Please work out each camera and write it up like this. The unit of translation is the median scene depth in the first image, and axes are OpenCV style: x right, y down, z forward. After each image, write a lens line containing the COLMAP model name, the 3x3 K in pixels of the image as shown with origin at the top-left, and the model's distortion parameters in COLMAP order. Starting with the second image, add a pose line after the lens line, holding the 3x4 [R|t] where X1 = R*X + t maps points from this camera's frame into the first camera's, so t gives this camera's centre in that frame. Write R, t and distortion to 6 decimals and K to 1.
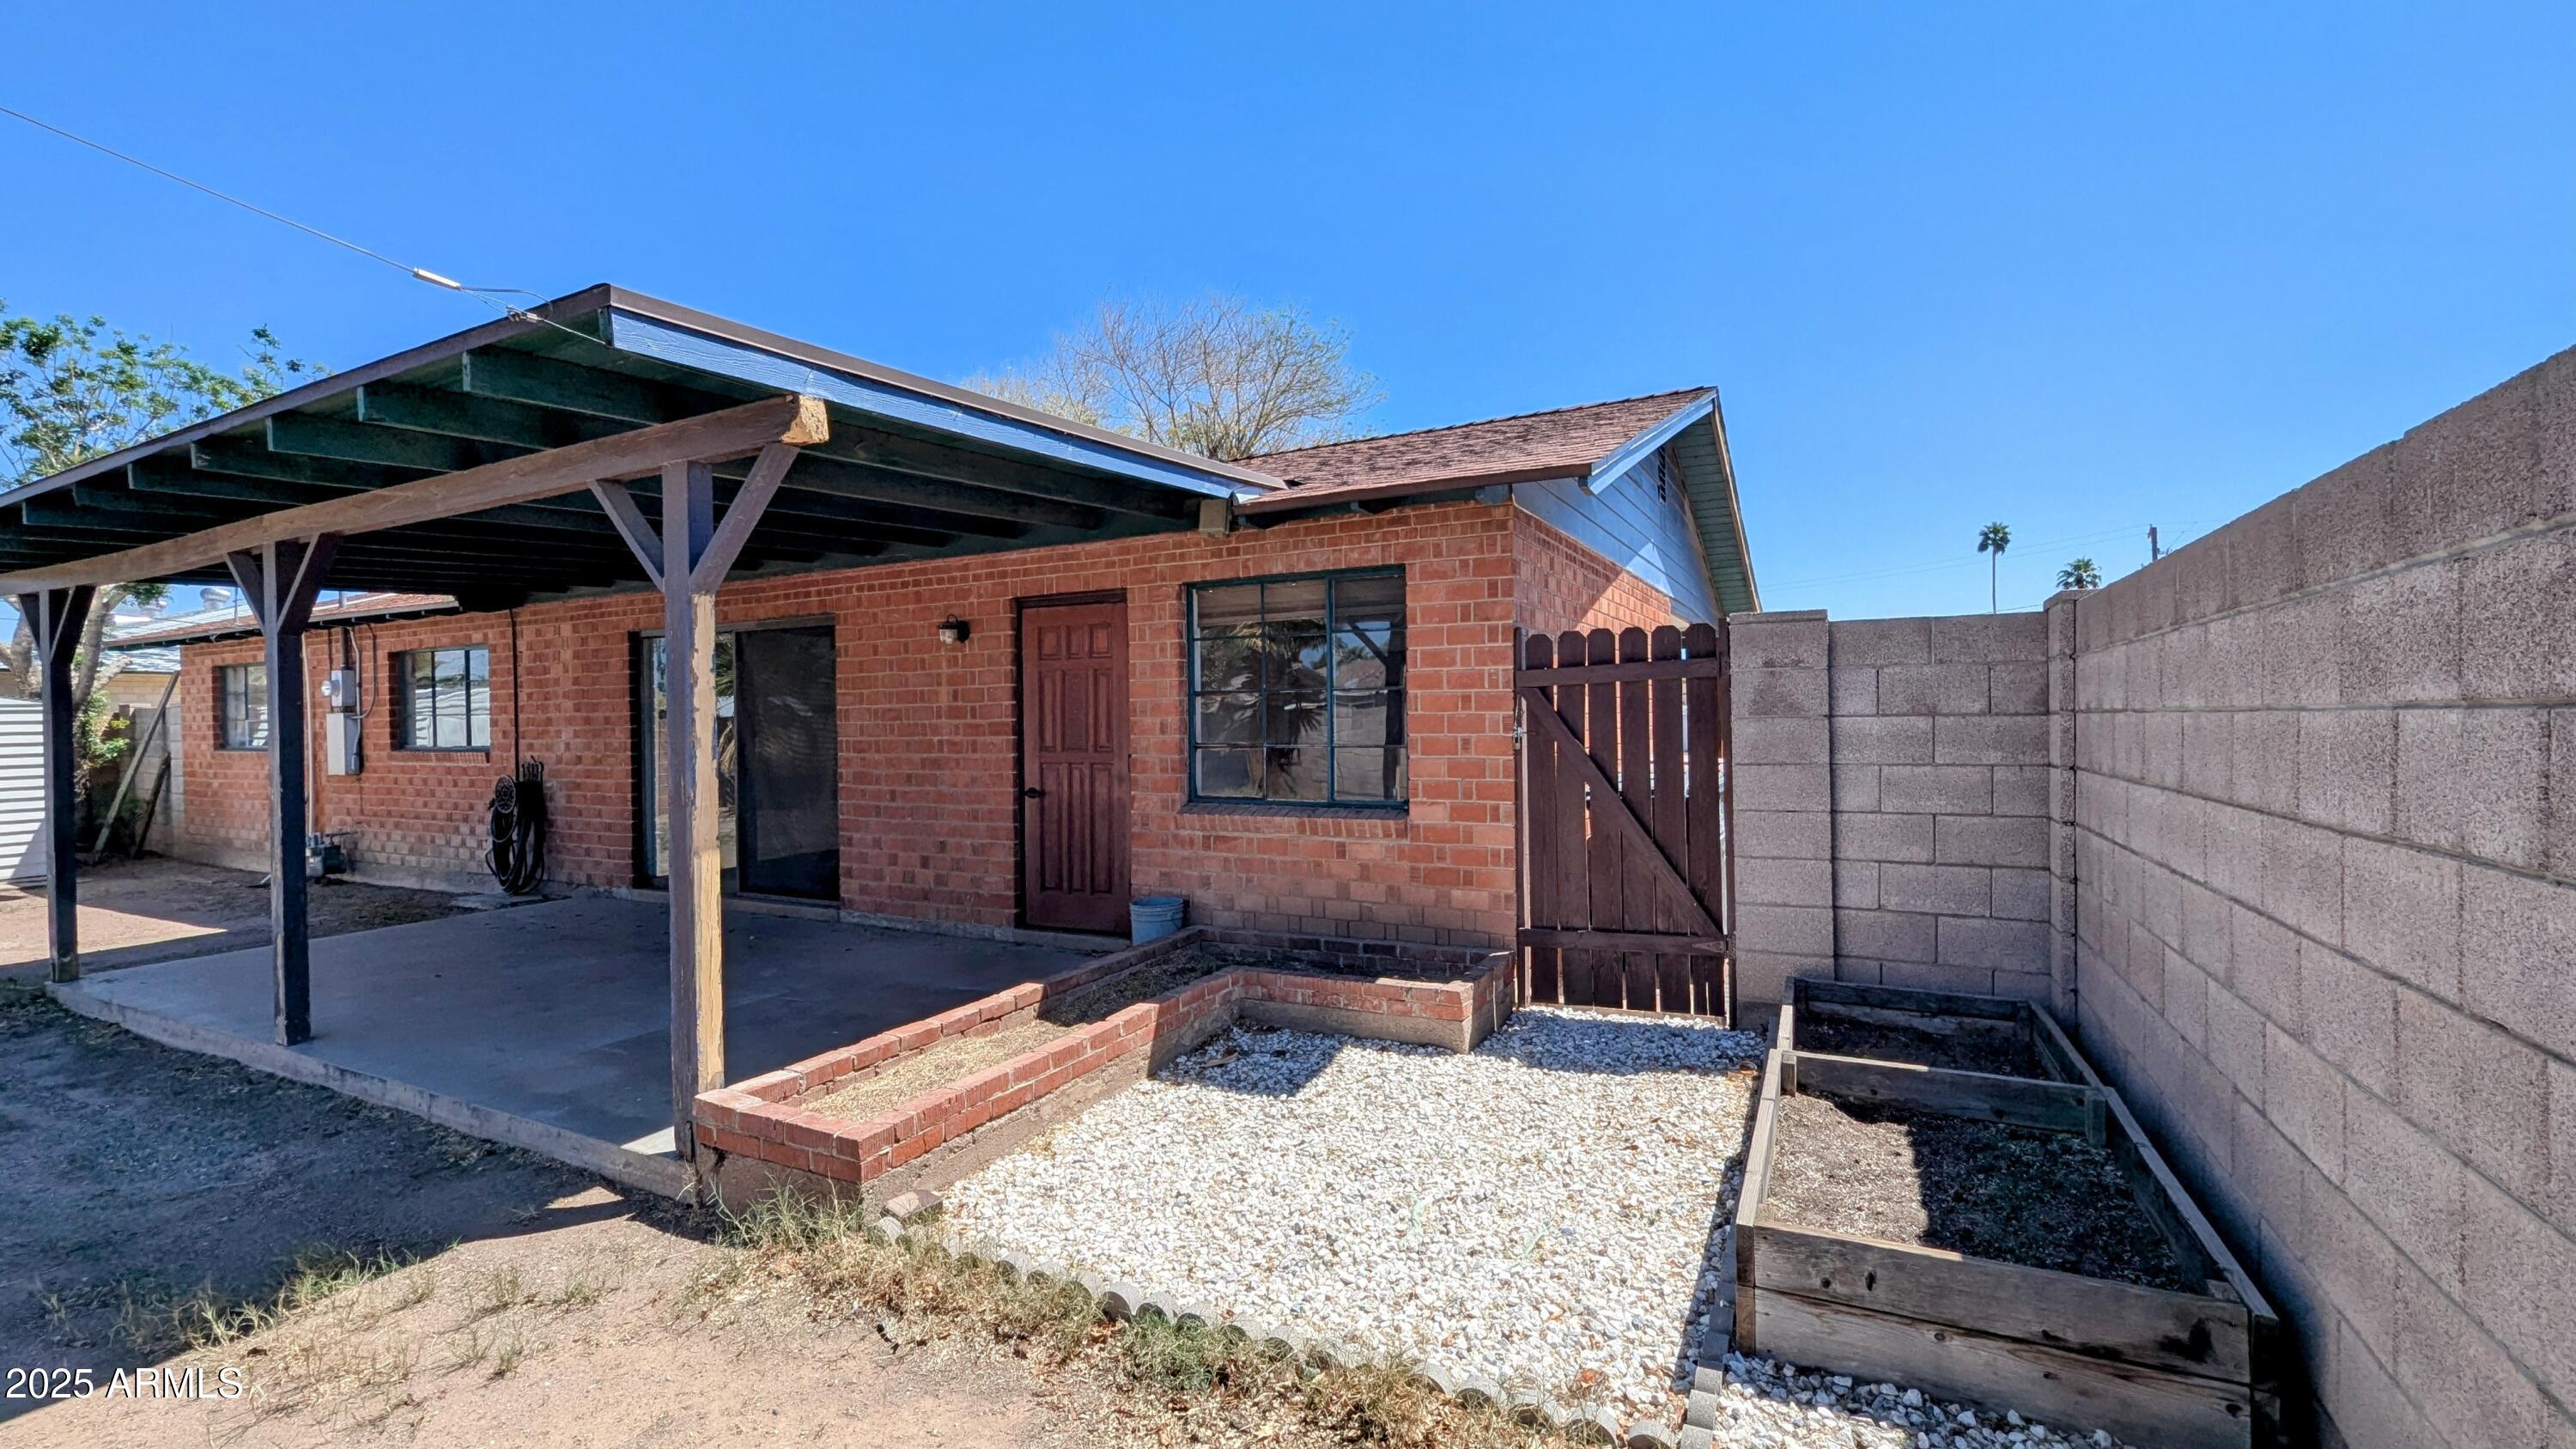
lens RADIAL K [[1066.8, 0, 1301.9], [0, 1066.8, 730.2], [0, 0, 1]] dist [0.001767, 0.000455]
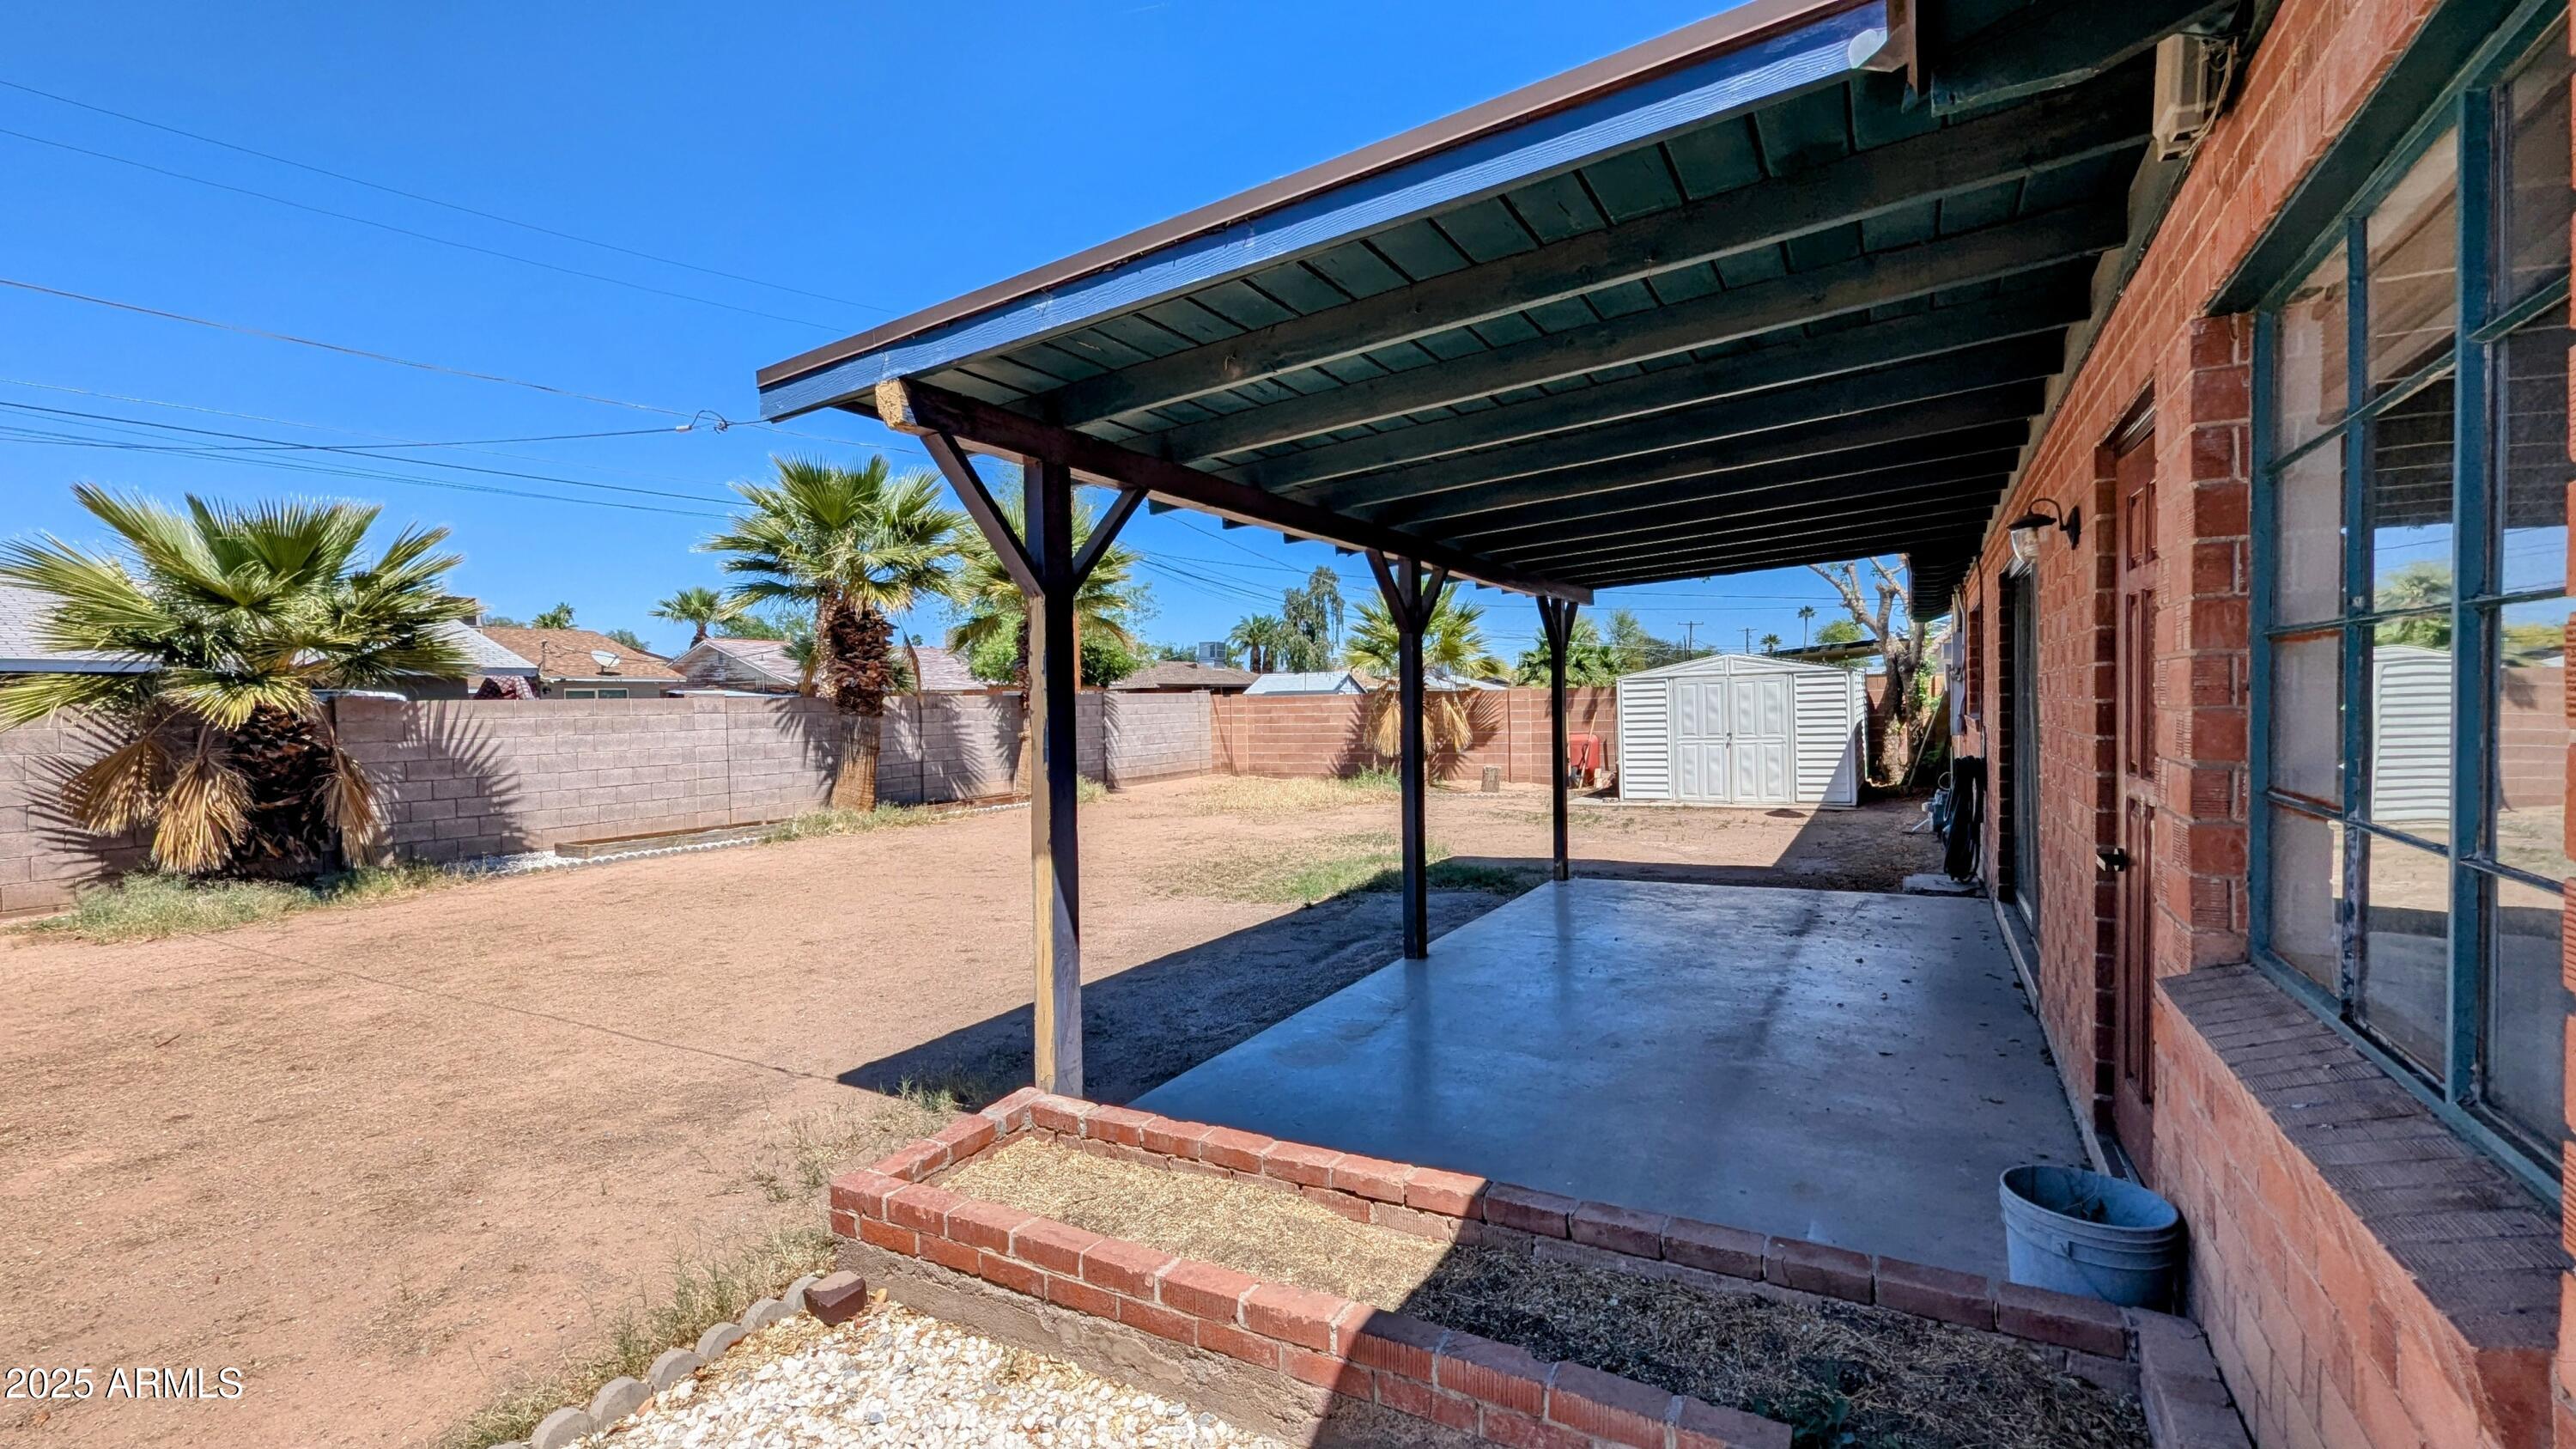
lens RADIAL K [[1066.8, 0, 1301.9], [0, 1066.8, 730.2], [0, 0, 1]] dist [0.001767, 0.000455]
pose [[-0.034542, 0.044192, -0.998426, 0.382500], [0.011242, 0.998976, 0.043828, -0.038493], [0.999340, -0.009711, -0.035003, 1.141407]]
